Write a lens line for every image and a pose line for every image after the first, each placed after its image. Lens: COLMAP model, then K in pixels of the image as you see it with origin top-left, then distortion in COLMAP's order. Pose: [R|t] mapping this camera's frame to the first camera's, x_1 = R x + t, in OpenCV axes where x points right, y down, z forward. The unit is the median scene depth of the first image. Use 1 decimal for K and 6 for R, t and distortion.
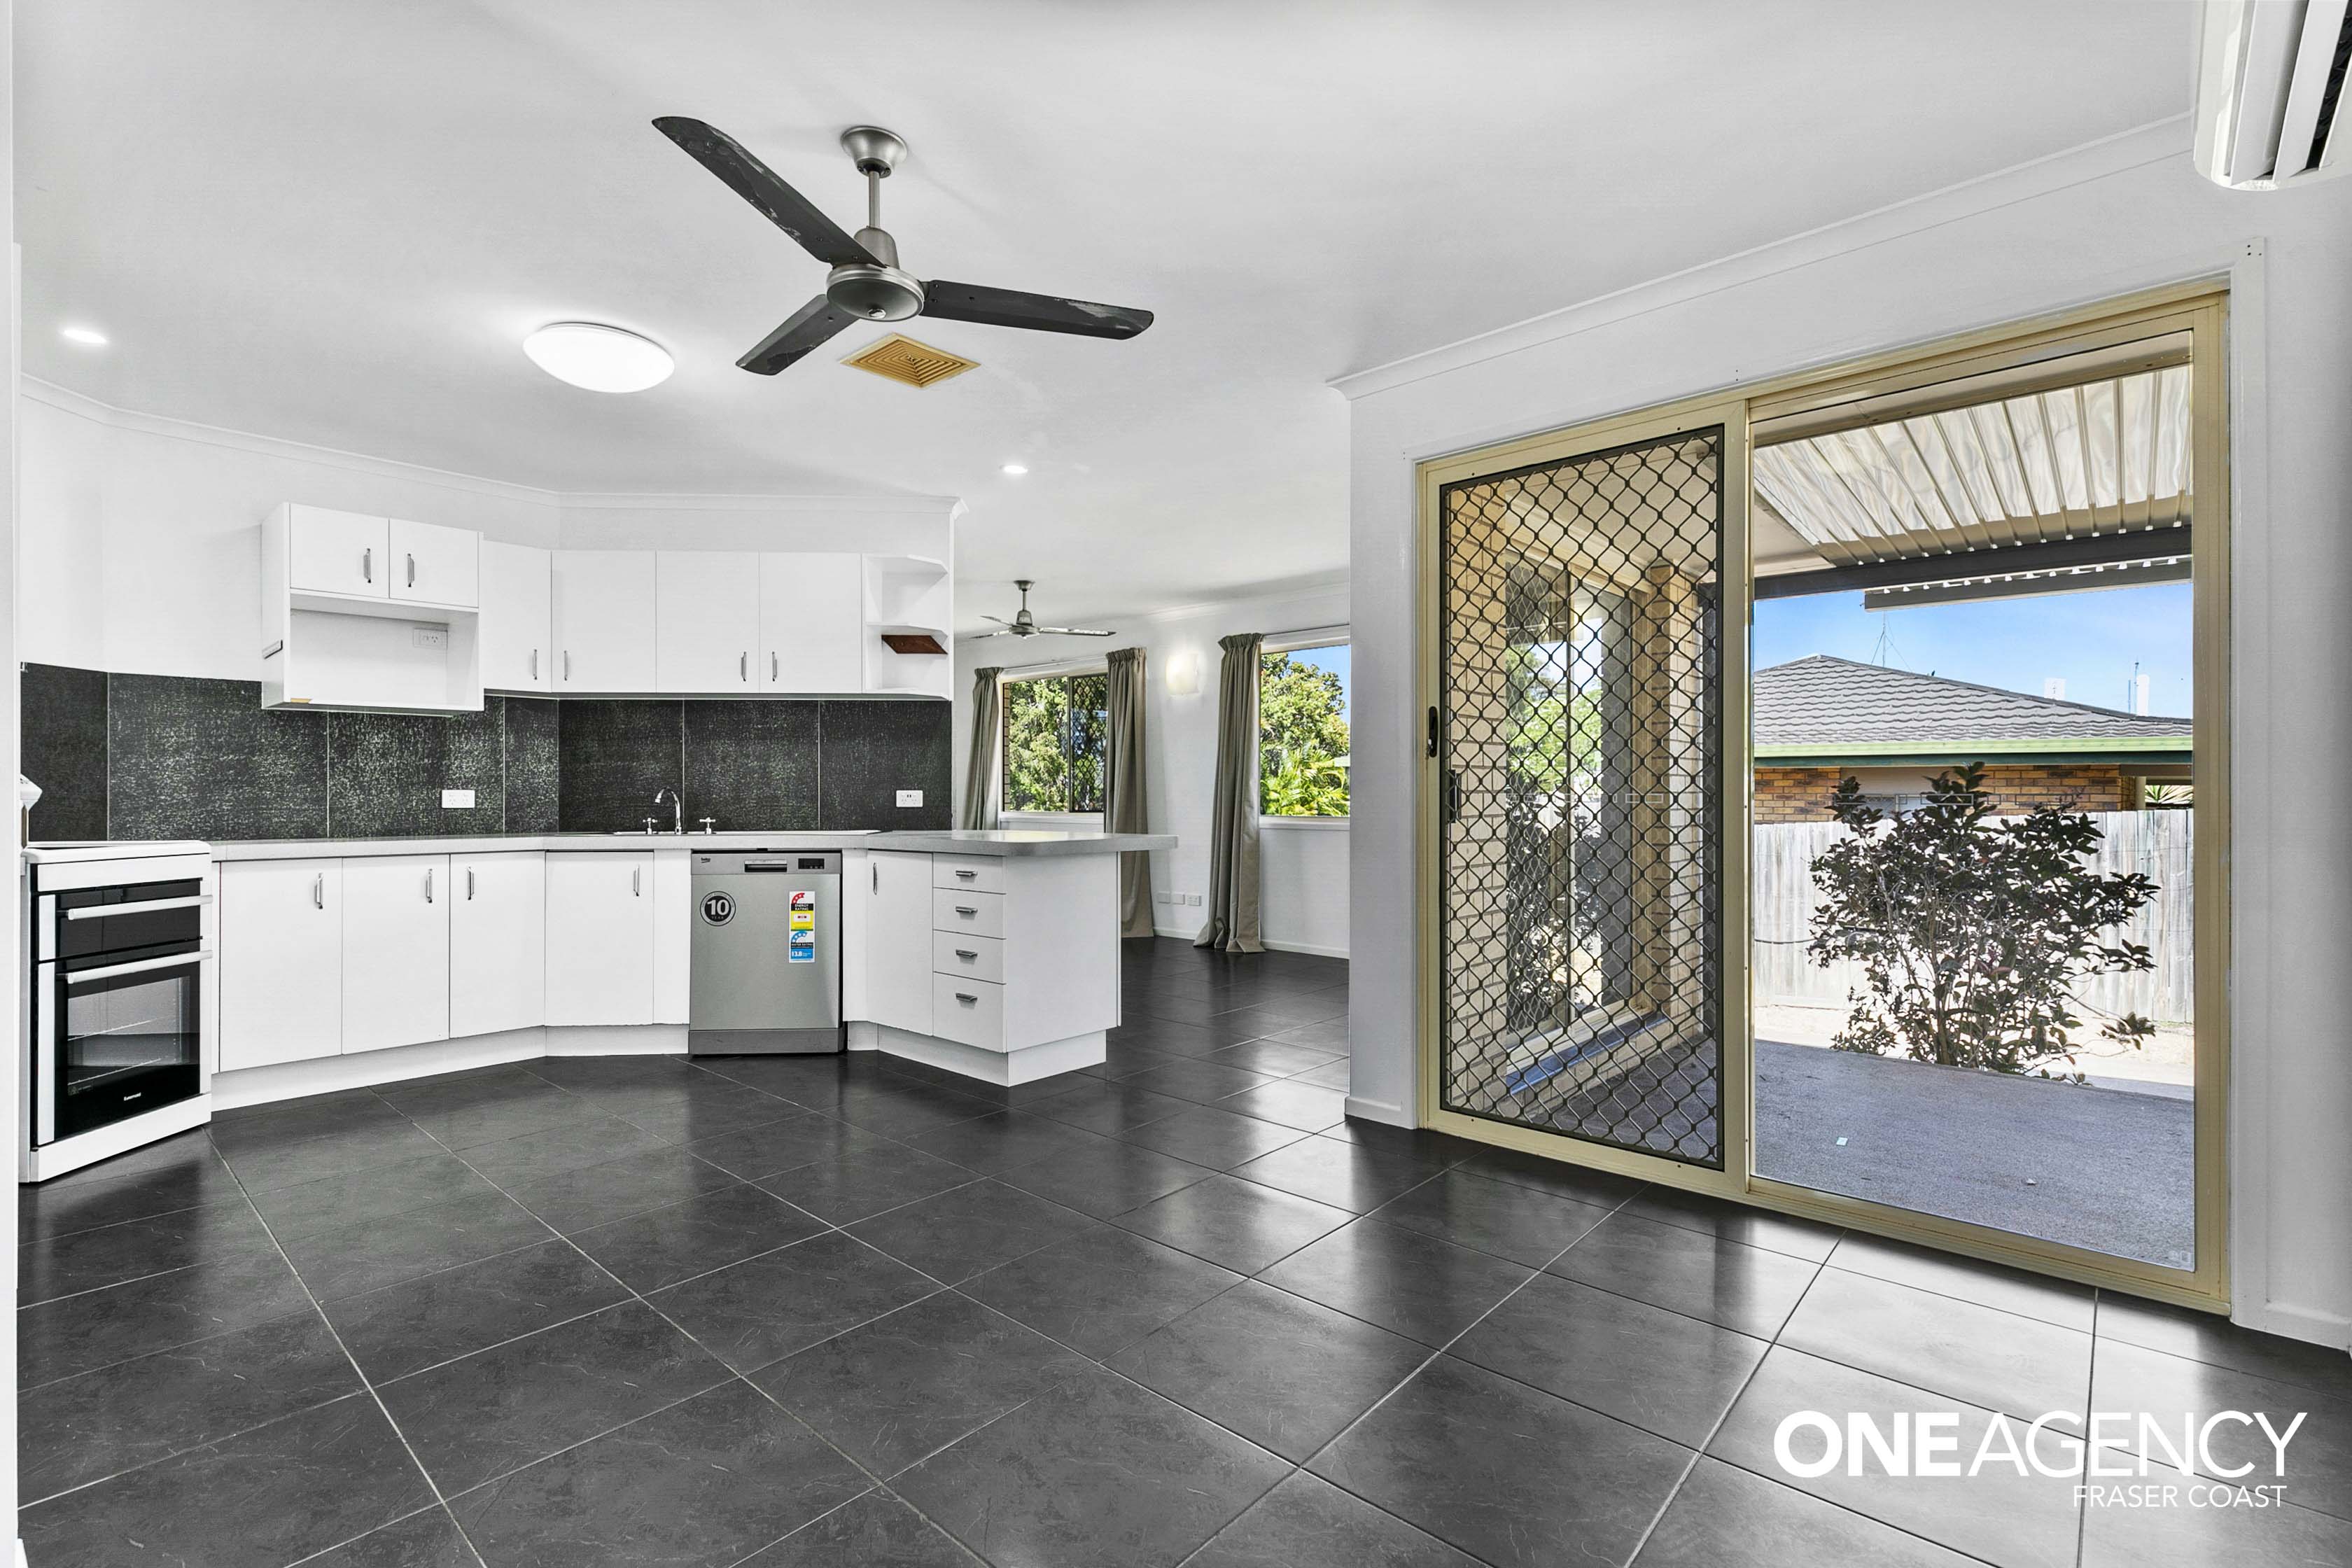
lens RADIAL K [[1077.1, 0, 1175.2], [0, 1077.1, 790.4], [0, 0, 1]] dist [0.003894, 0.000425]
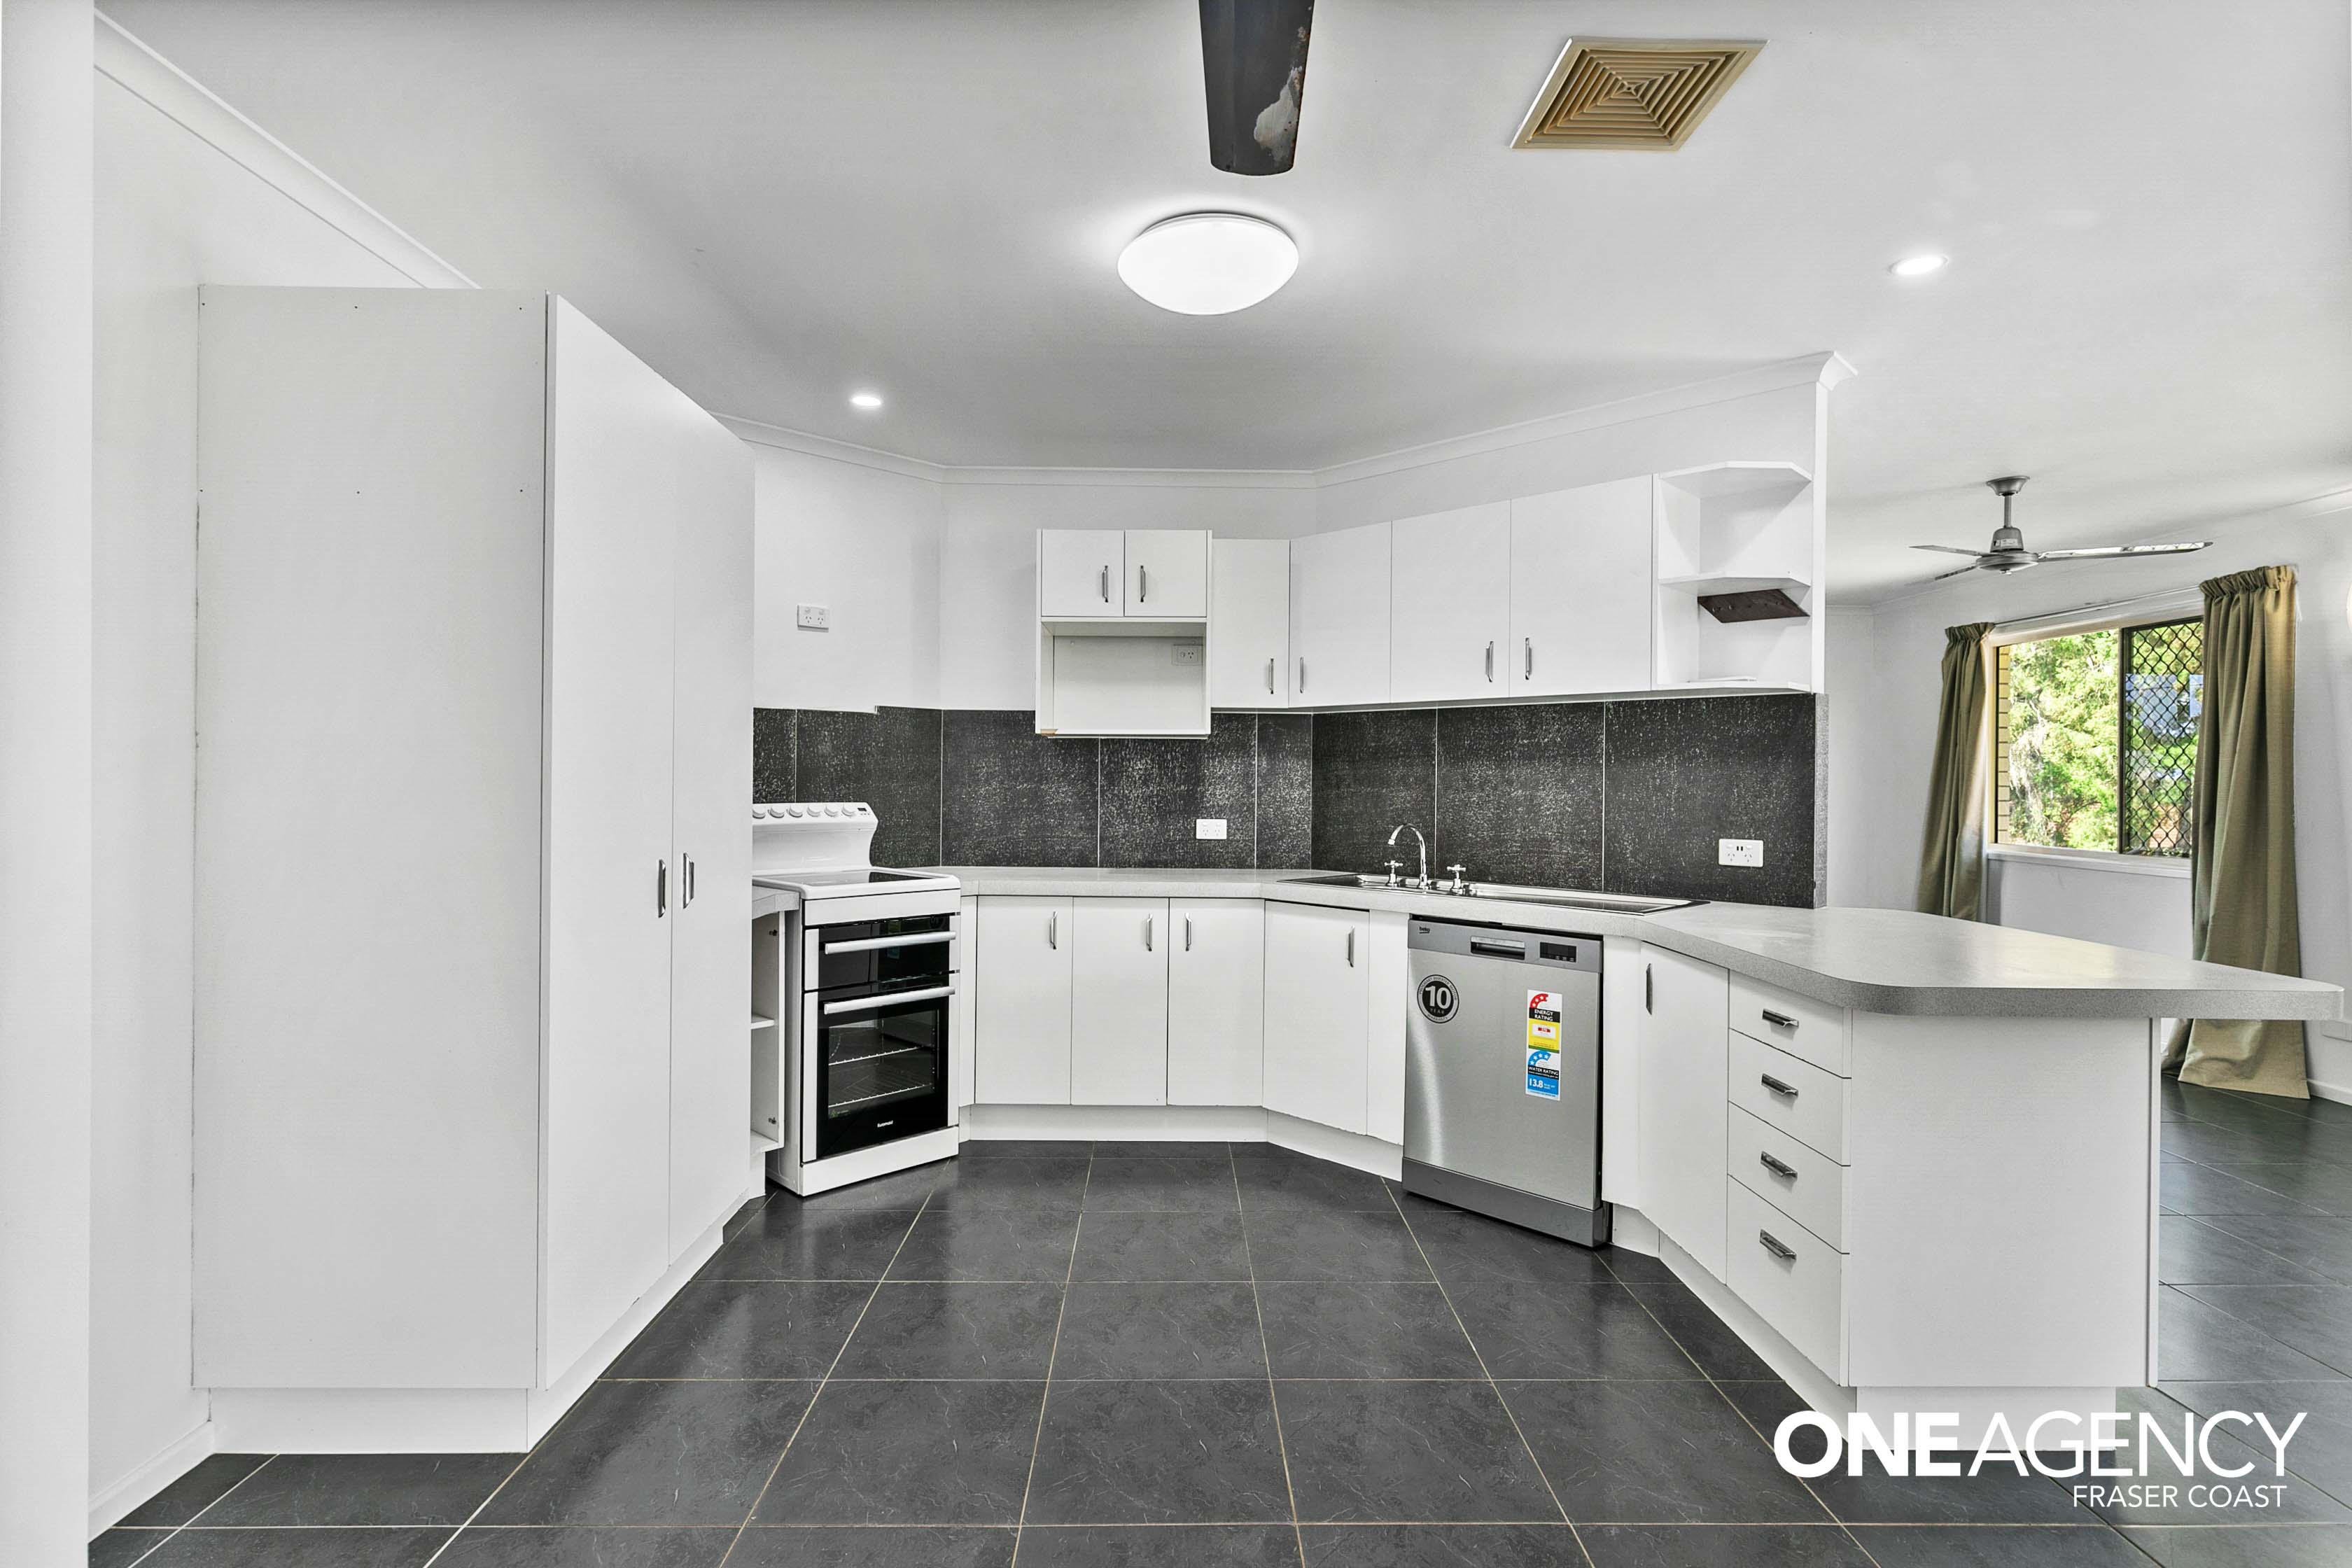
lens RADIAL K [[1142.2, 0, 1169.2], [0, 1142.2, 778.9], [0, 0, 1]] dist [-0.007370, 0.002463]
pose [[0.677879, 0.008213, -0.735128, 0.017675], [-0.006055, 0.999966, 0.005589, -0.040960], [0.735149, 0.000663, 0.677905, 0.336821]]
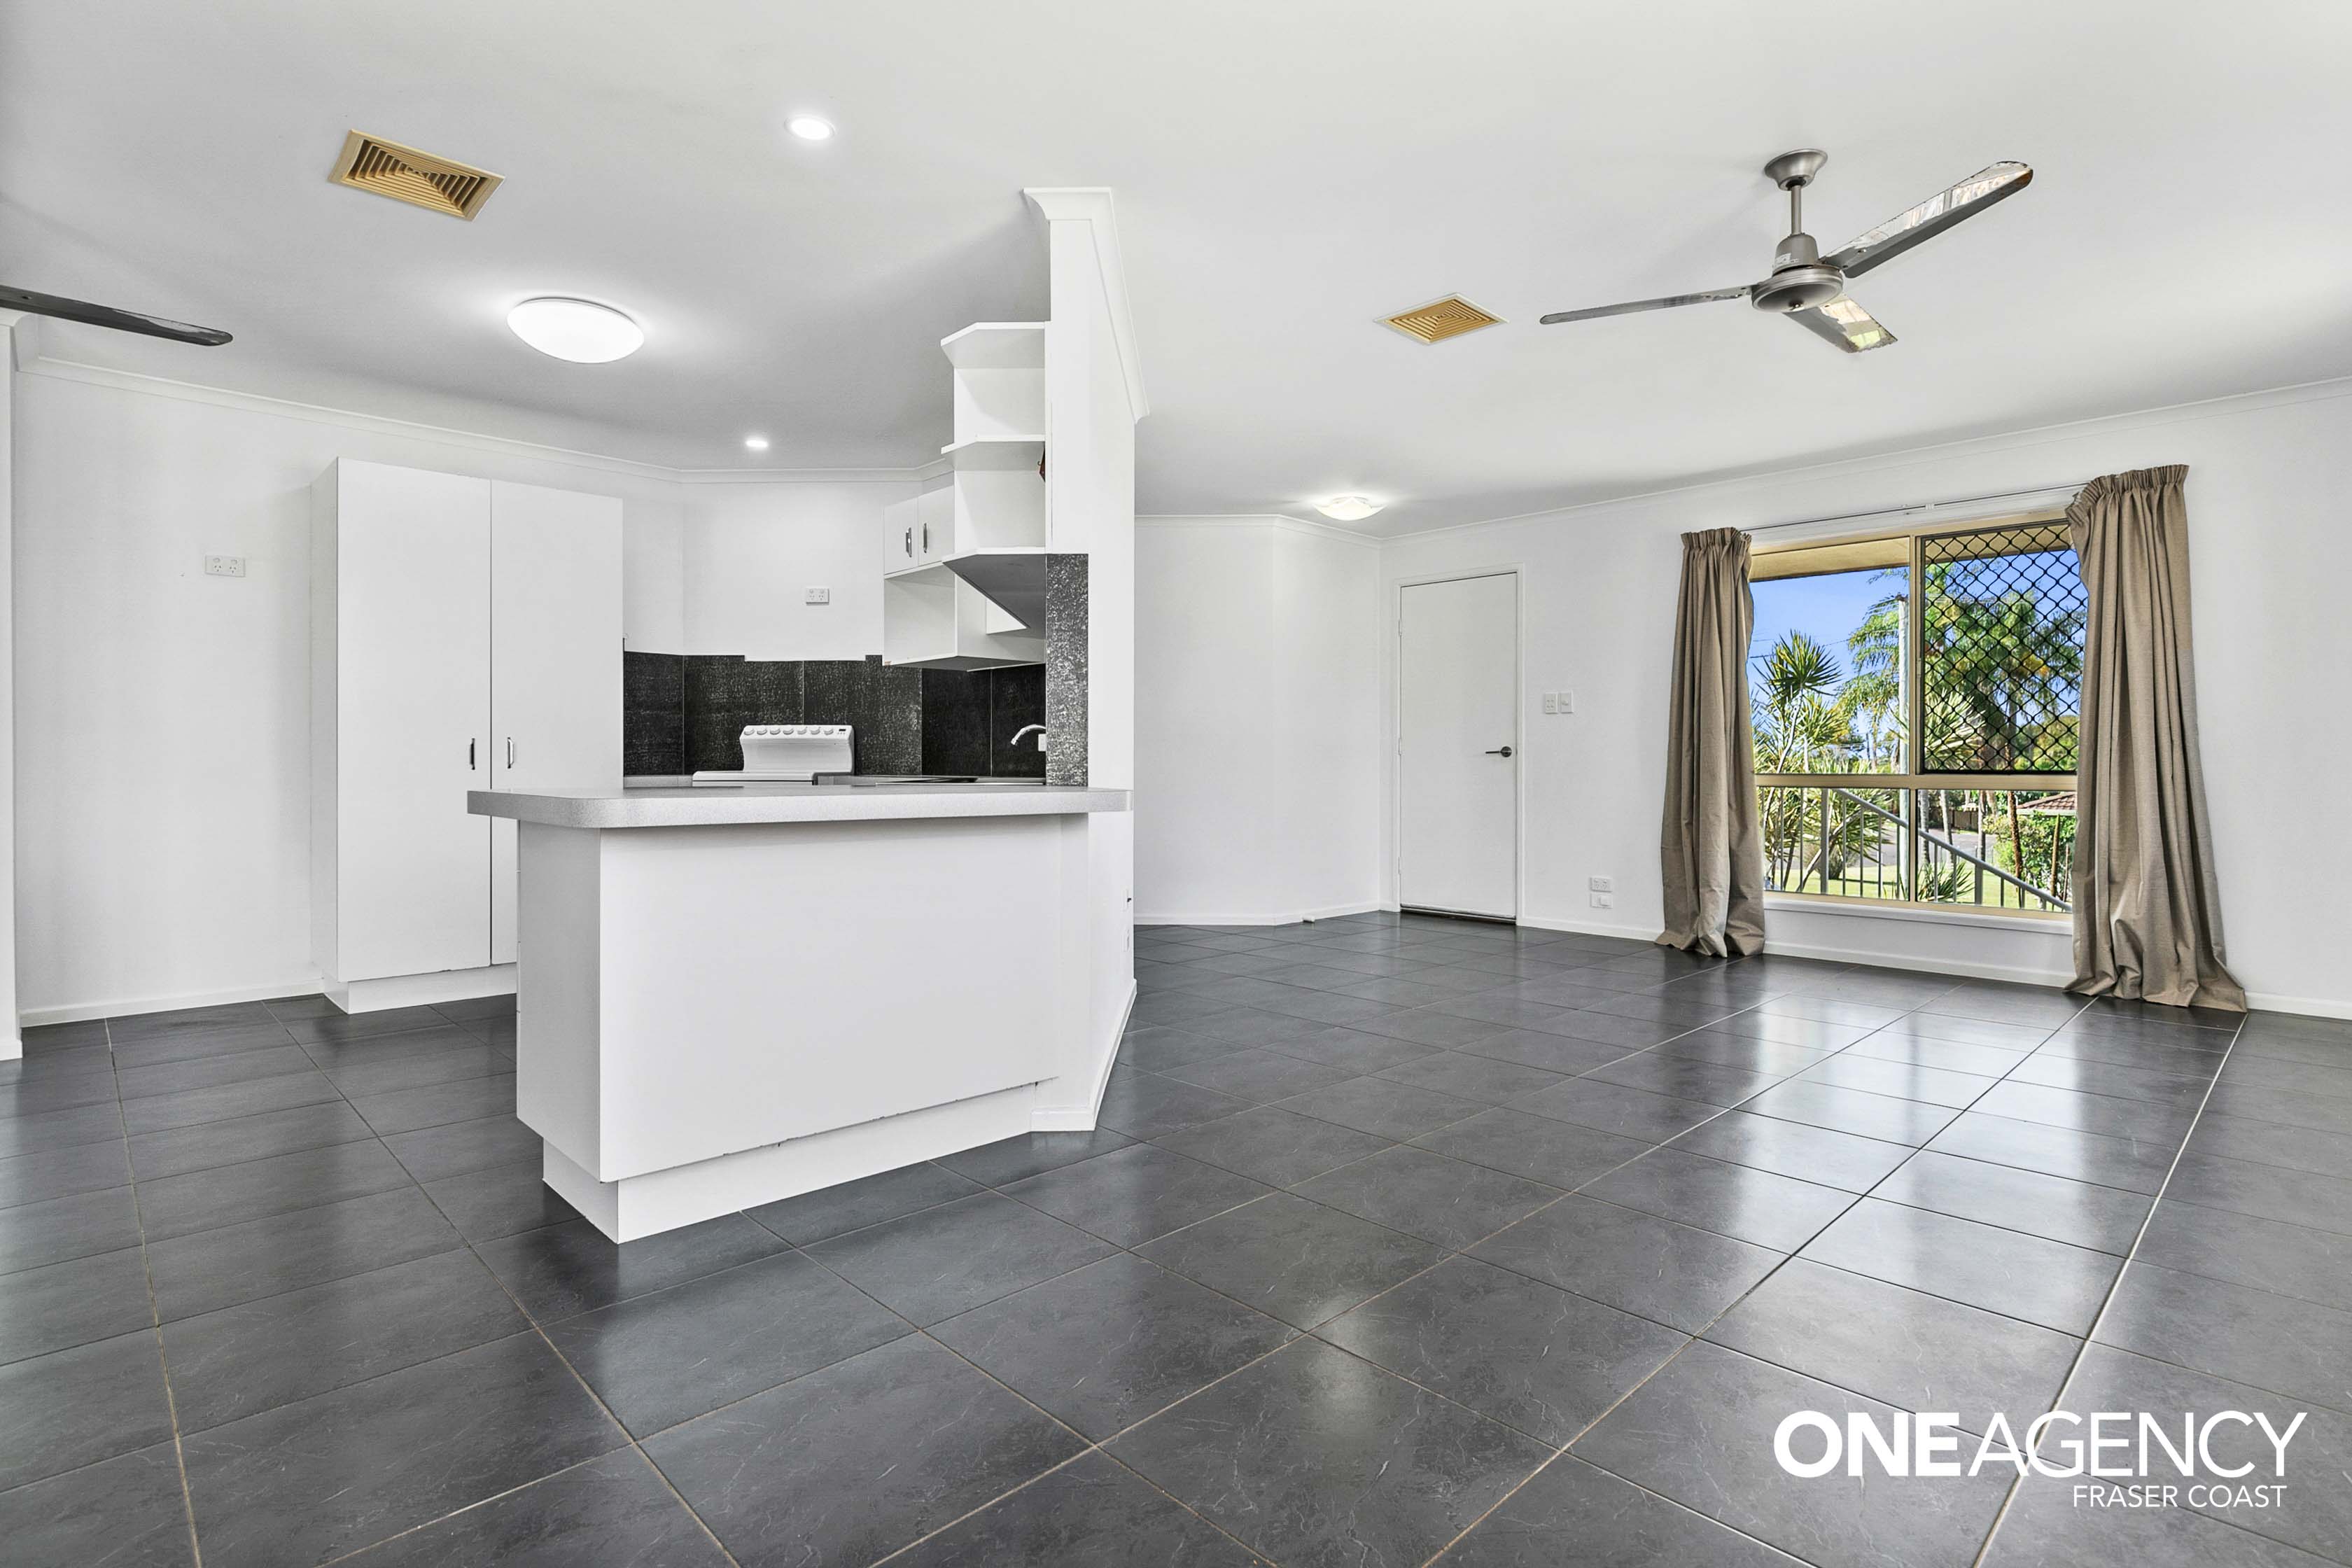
lens RADIAL K [[1142.2, 0, 1175.3], [0, 1142.2, 766.0], [0, 0, 1]] dist [-0.007370, 0.002463]
pose [[-0.080269, 0.003781, -0.996766, 0.434730], [-0.002403, 0.999989, 0.003987, 0.027514], [0.996770, 0.002716, -0.080259, 1.287063]]
